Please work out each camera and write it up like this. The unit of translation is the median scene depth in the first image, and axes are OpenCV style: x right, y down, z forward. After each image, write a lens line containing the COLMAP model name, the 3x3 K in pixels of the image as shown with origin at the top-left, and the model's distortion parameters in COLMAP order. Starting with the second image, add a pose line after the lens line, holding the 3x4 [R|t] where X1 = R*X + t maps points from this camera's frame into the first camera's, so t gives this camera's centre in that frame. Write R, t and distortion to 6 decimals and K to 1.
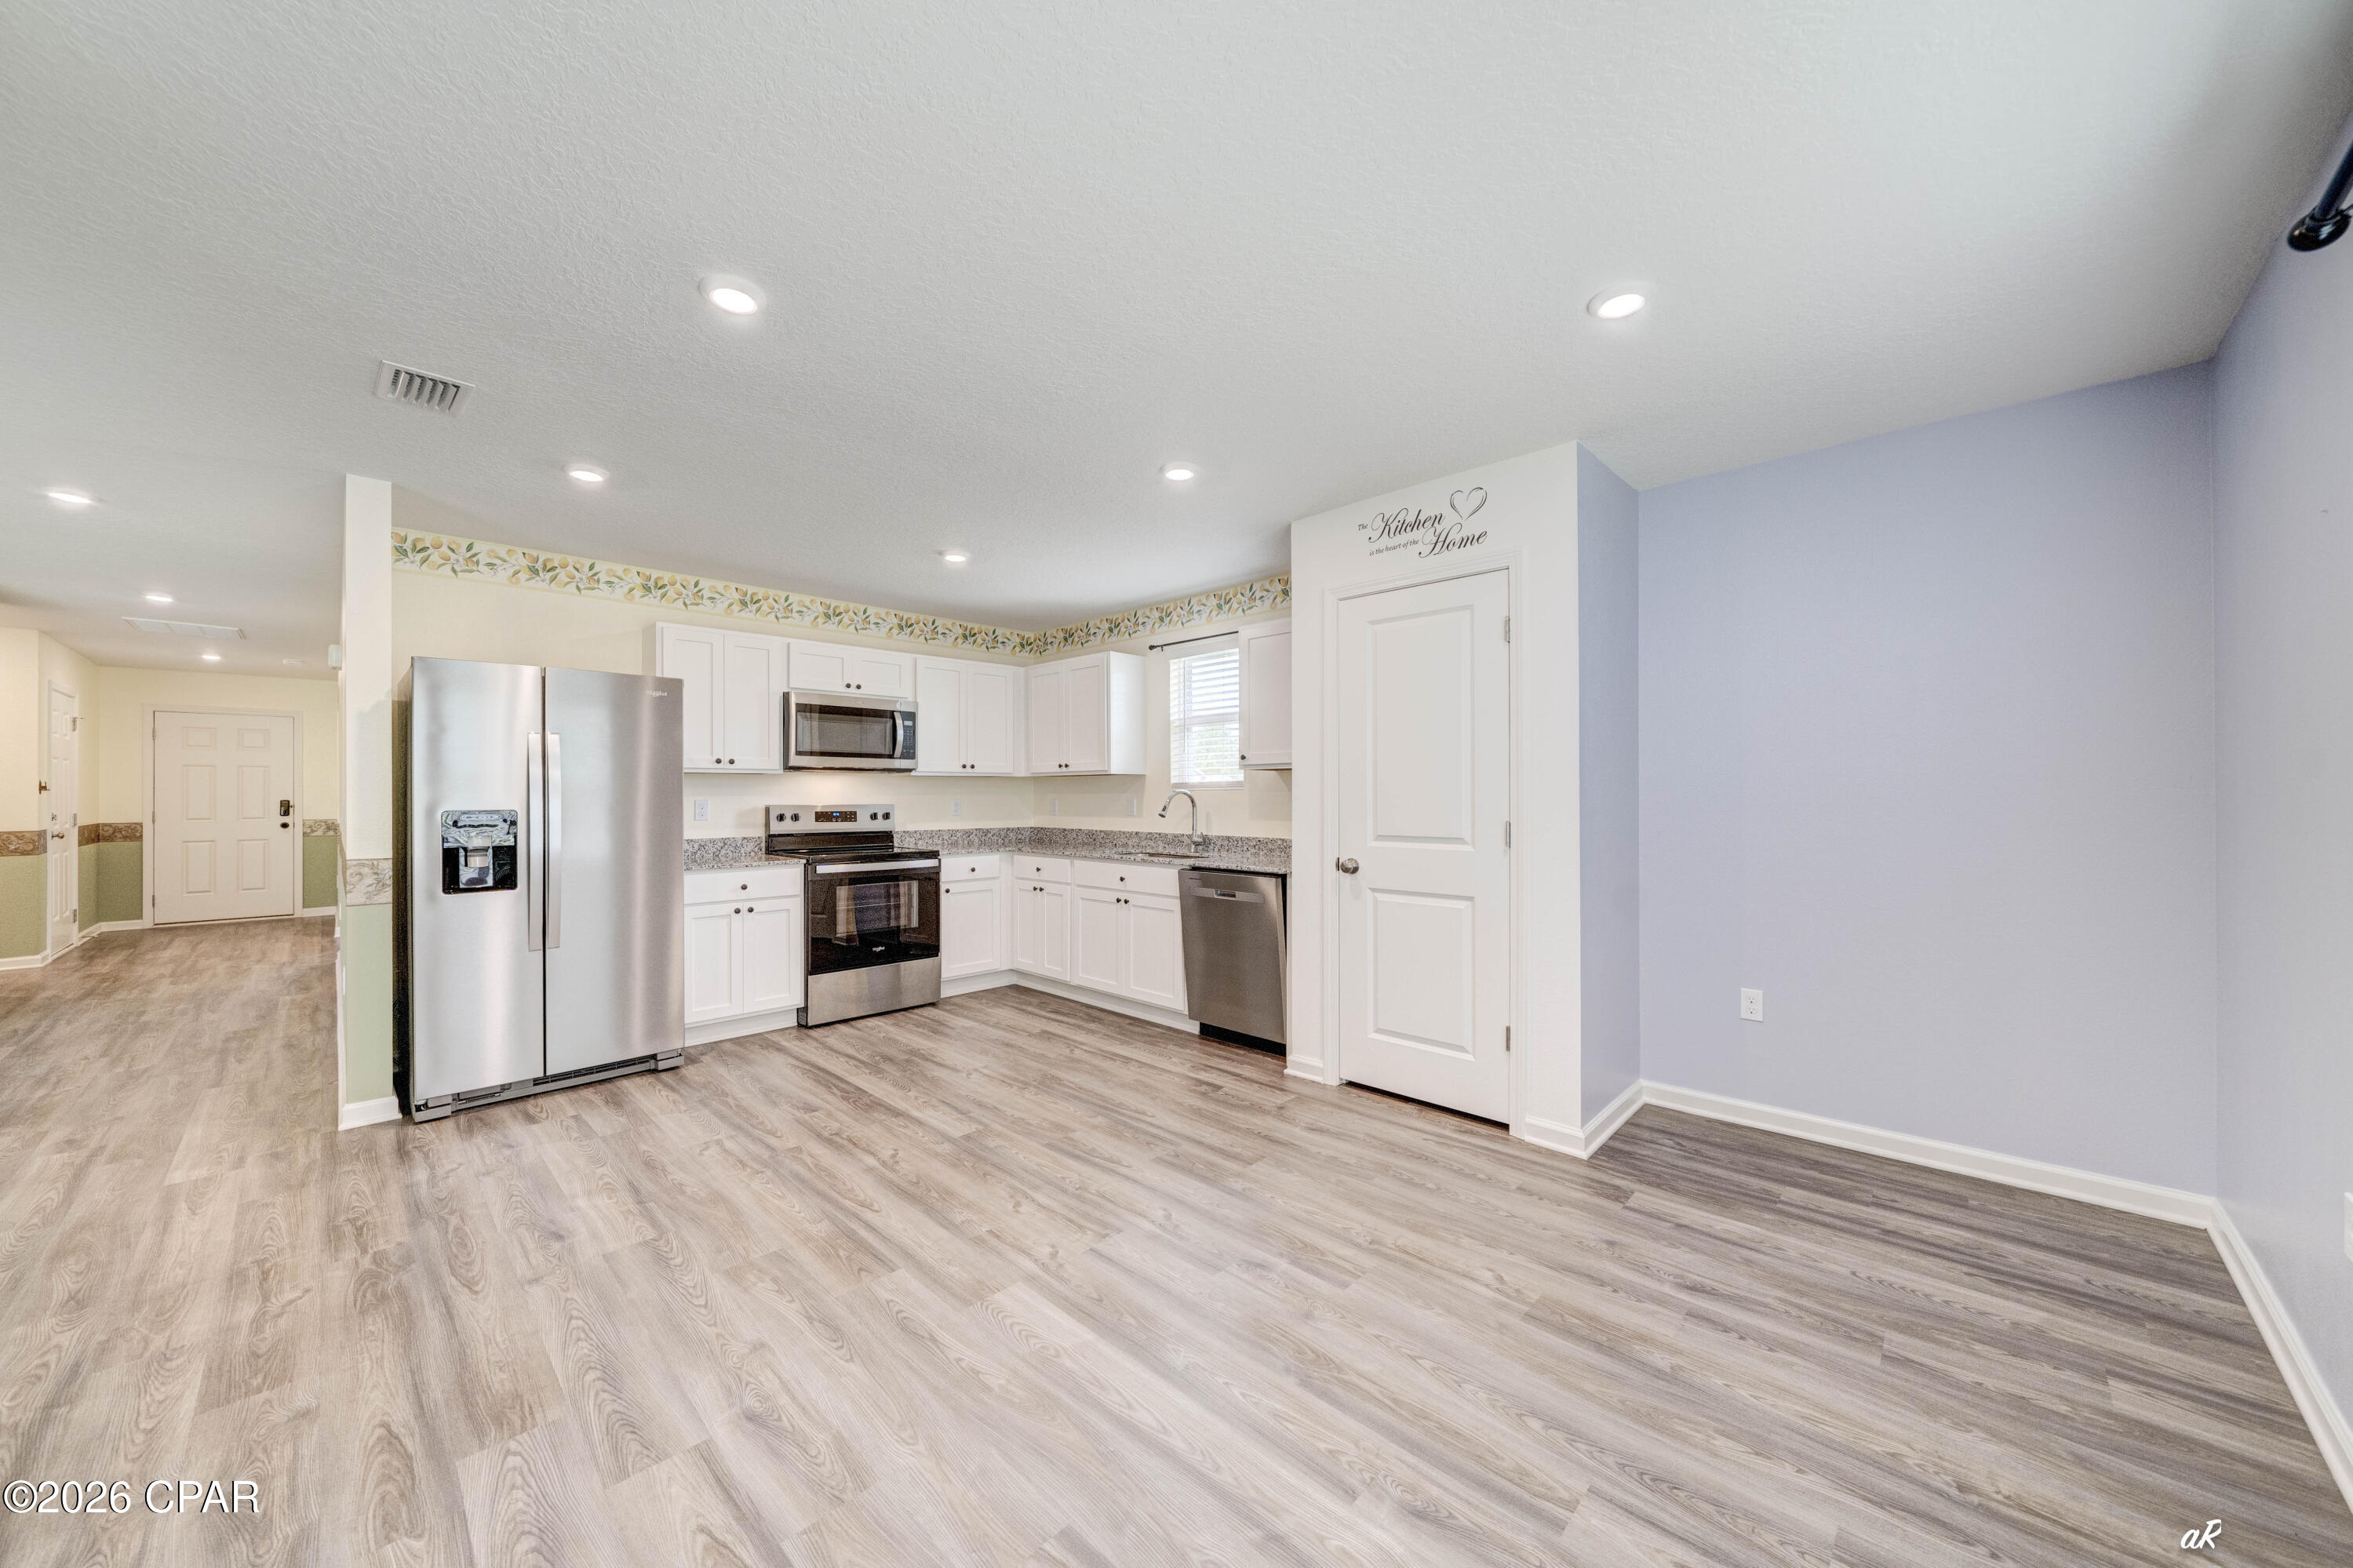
lens RADIAL K [[837.1, 0, 1218.0], [0, 837.1, 793.7], [0, 0, 1]] dist [-0.002925, -0.000756]
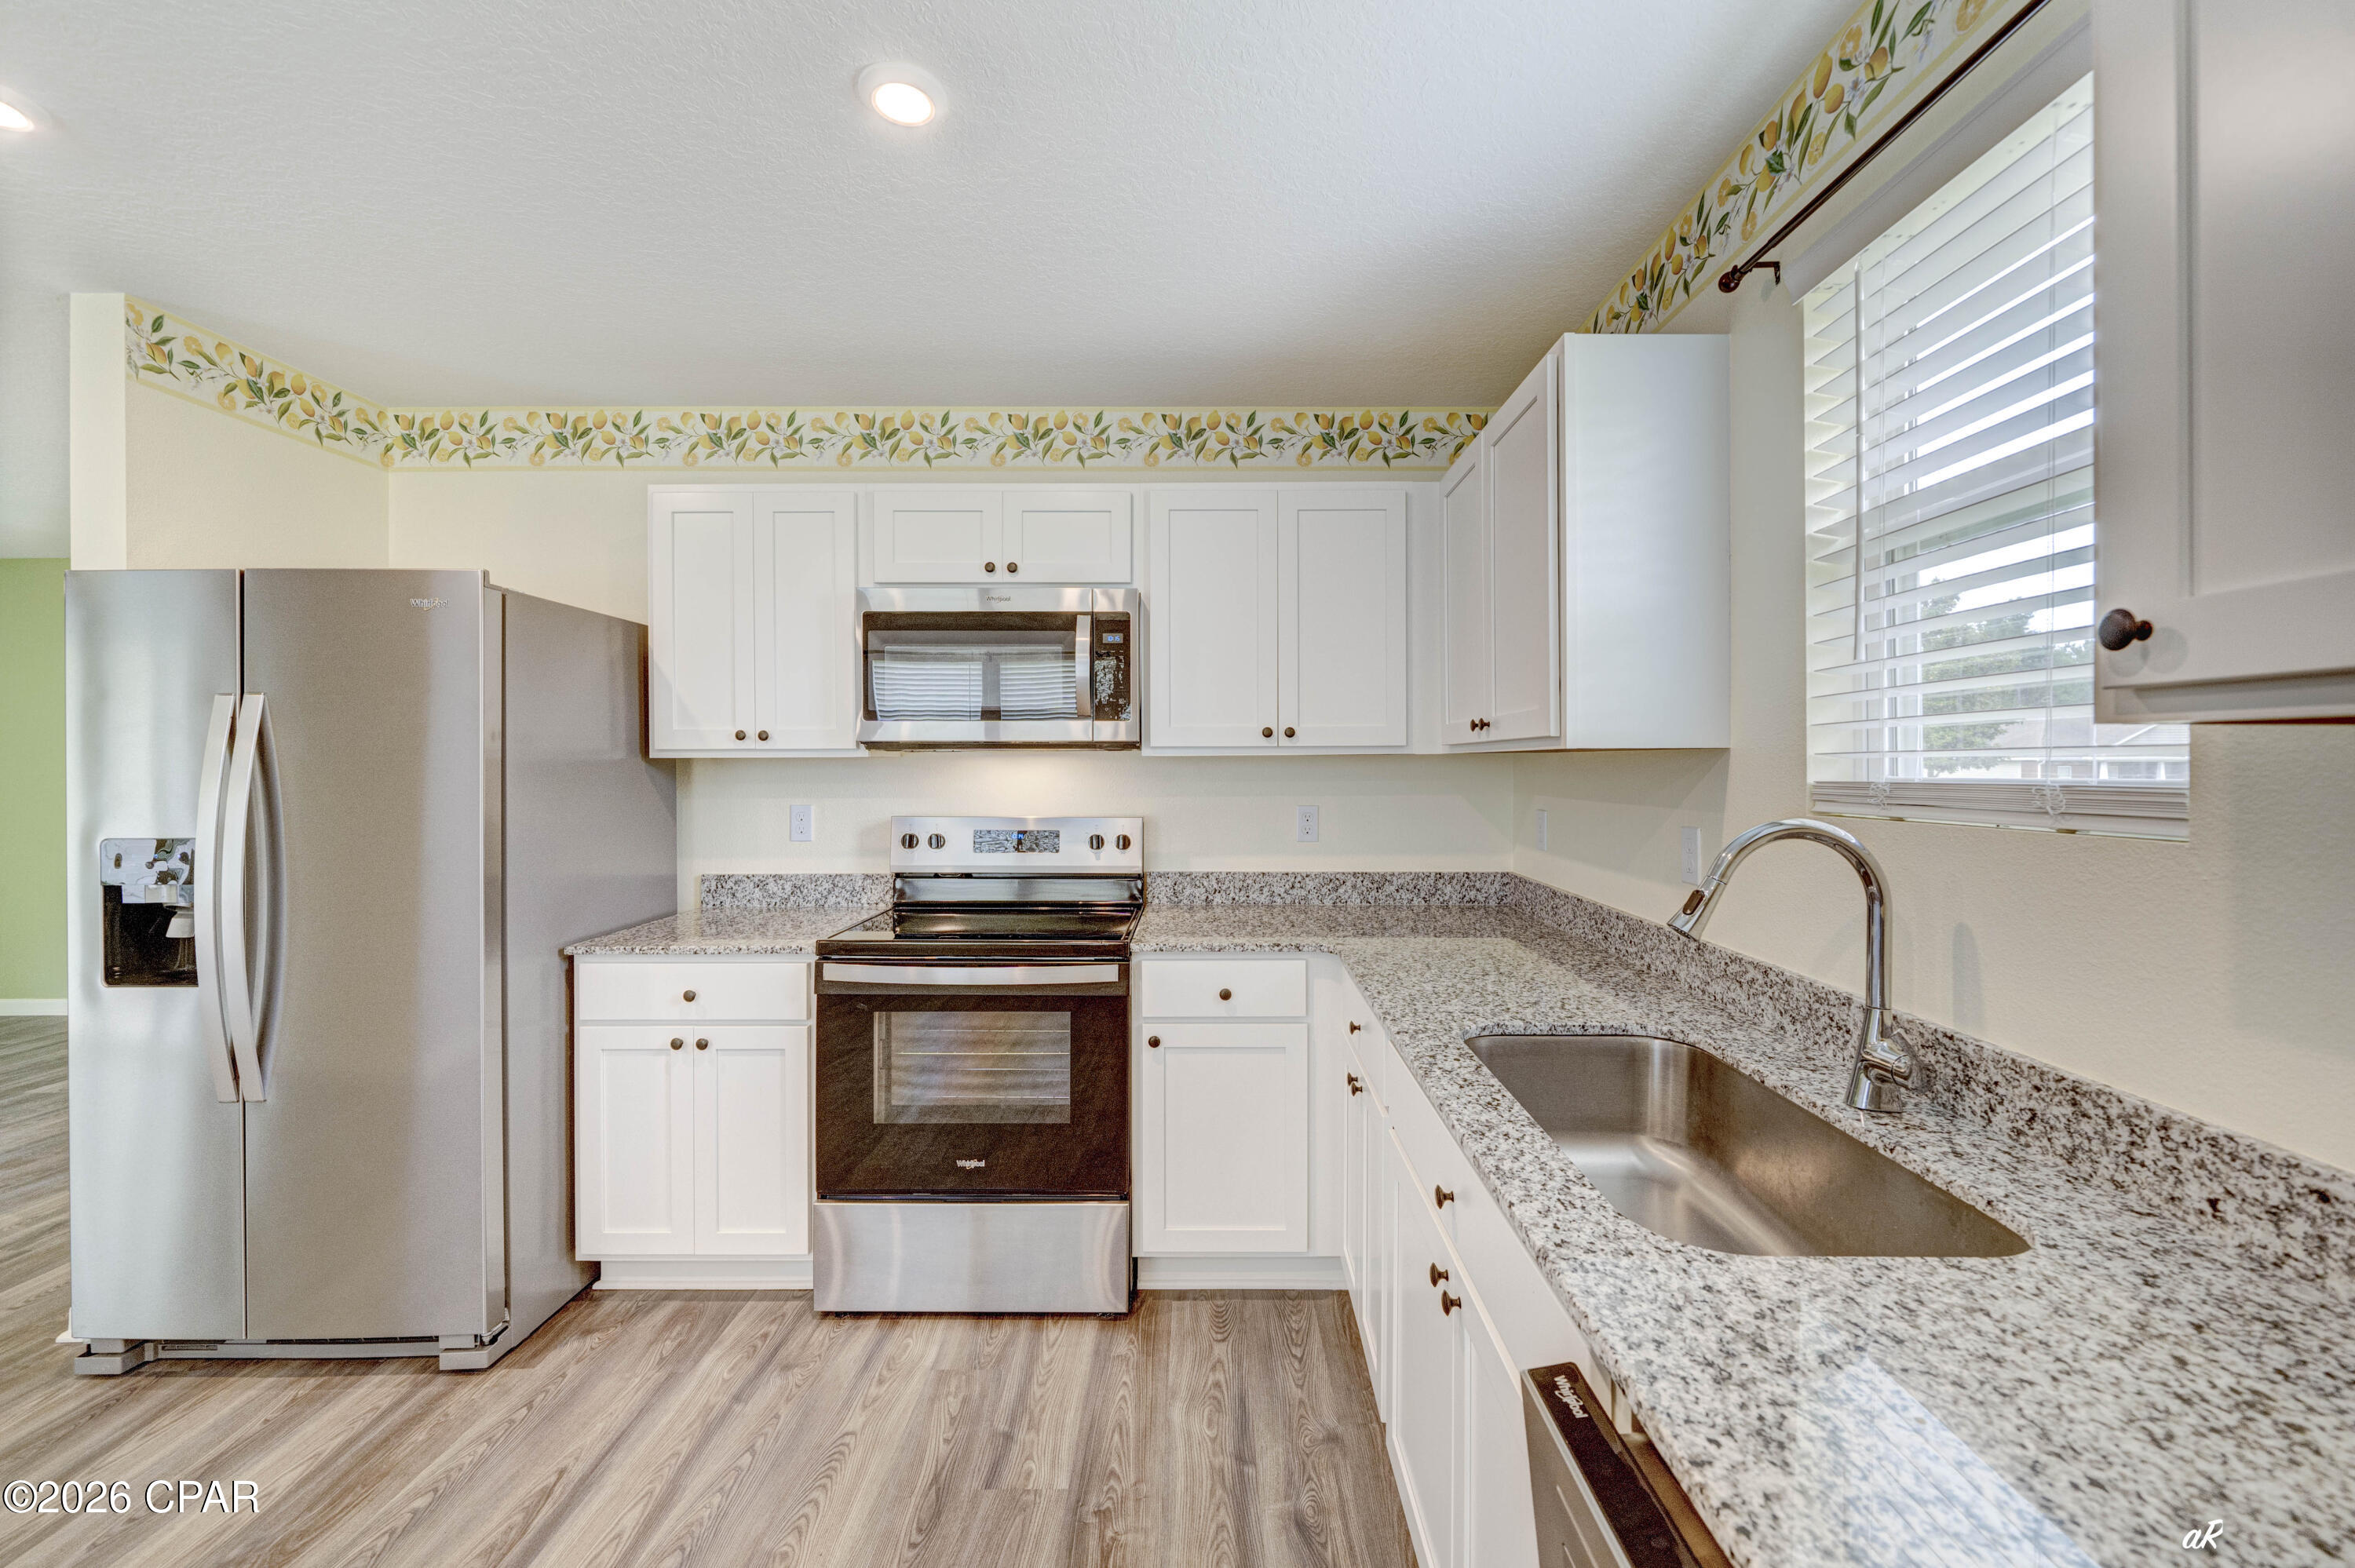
lens RADIAL K [[957.2, 0, 1209.7], [0, 957.2, 763.7], [0, 0, 1]] dist [-0.006883, 0.000263]
pose [[0.672267, 0.002632, -0.740304, 0.045081], [0.001612, 0.999986, 0.005018, -0.024680], [0.740307, -0.004567, 0.672253, 0.824752]]
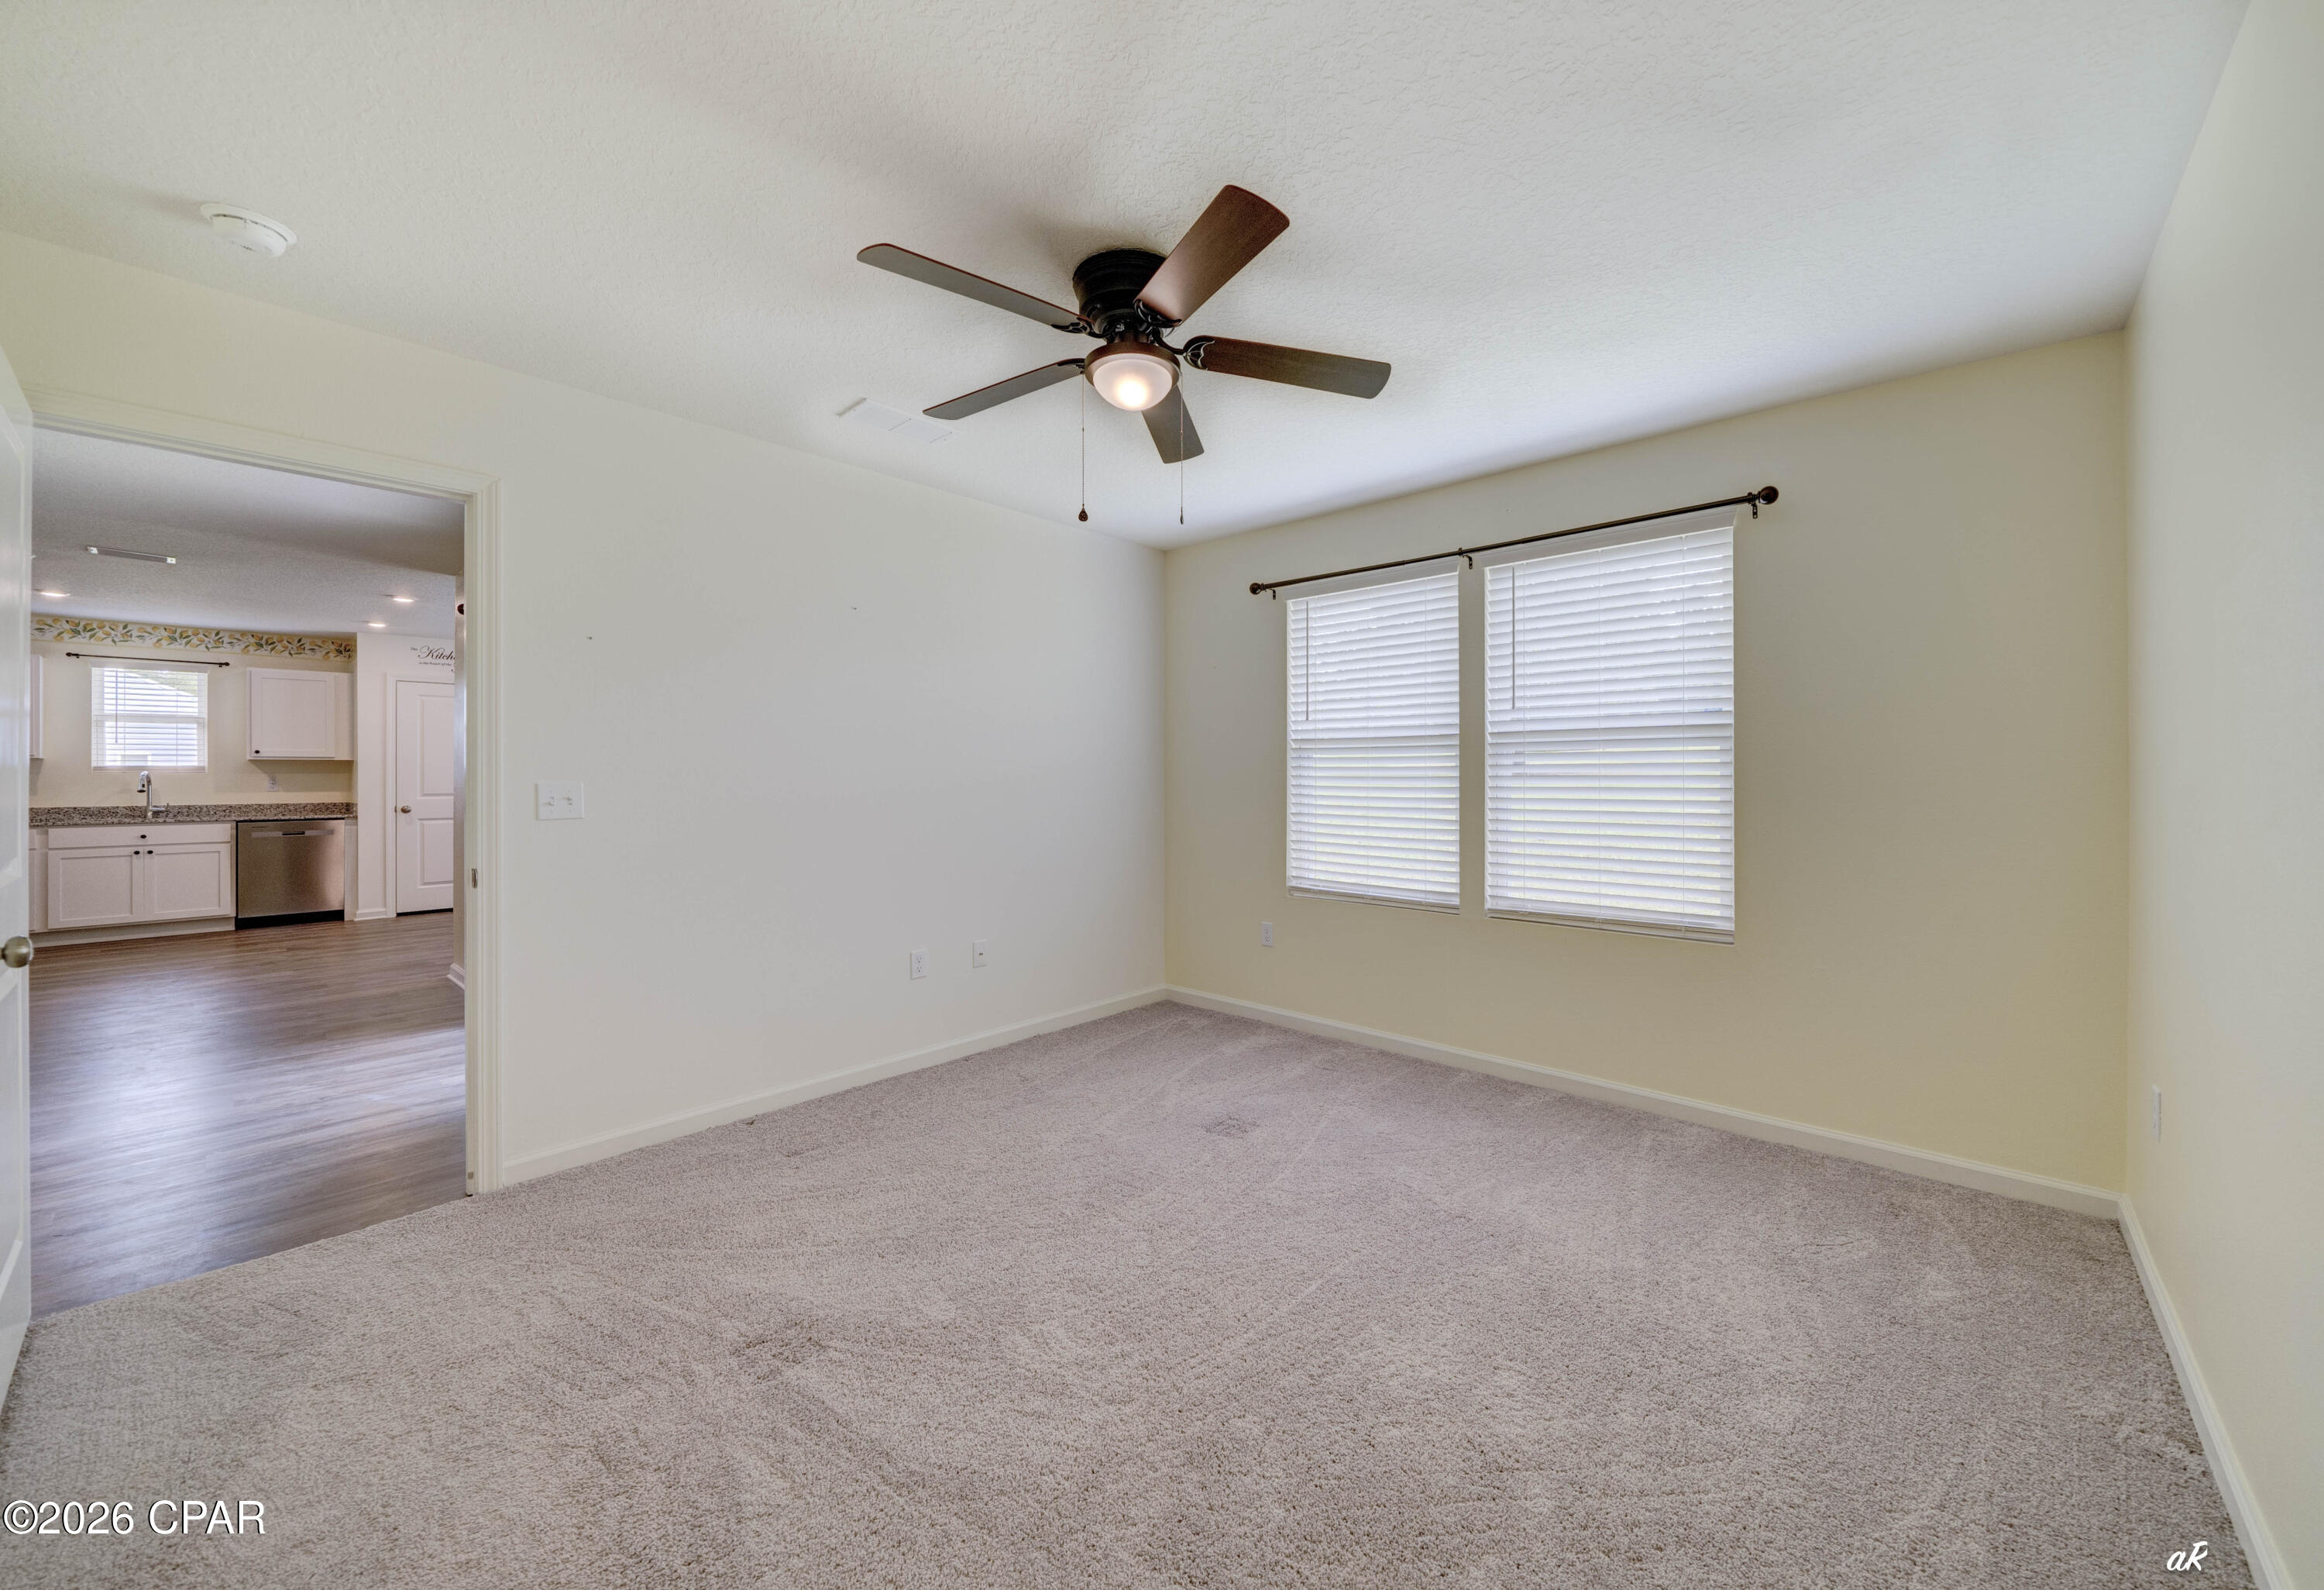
lens RADIAL K [[828.1, 0, 1137.3], [0, 828.1, 773.4], [0, 0, 1]] dist [0.001557, 0.000572]
pose [[0.011775, 0.006400, 0.999910, -1.574815], [0.000735, 0.999979, -0.006409, 0.008998], [-0.999930, 0.000811, 0.011770, -0.703657]]
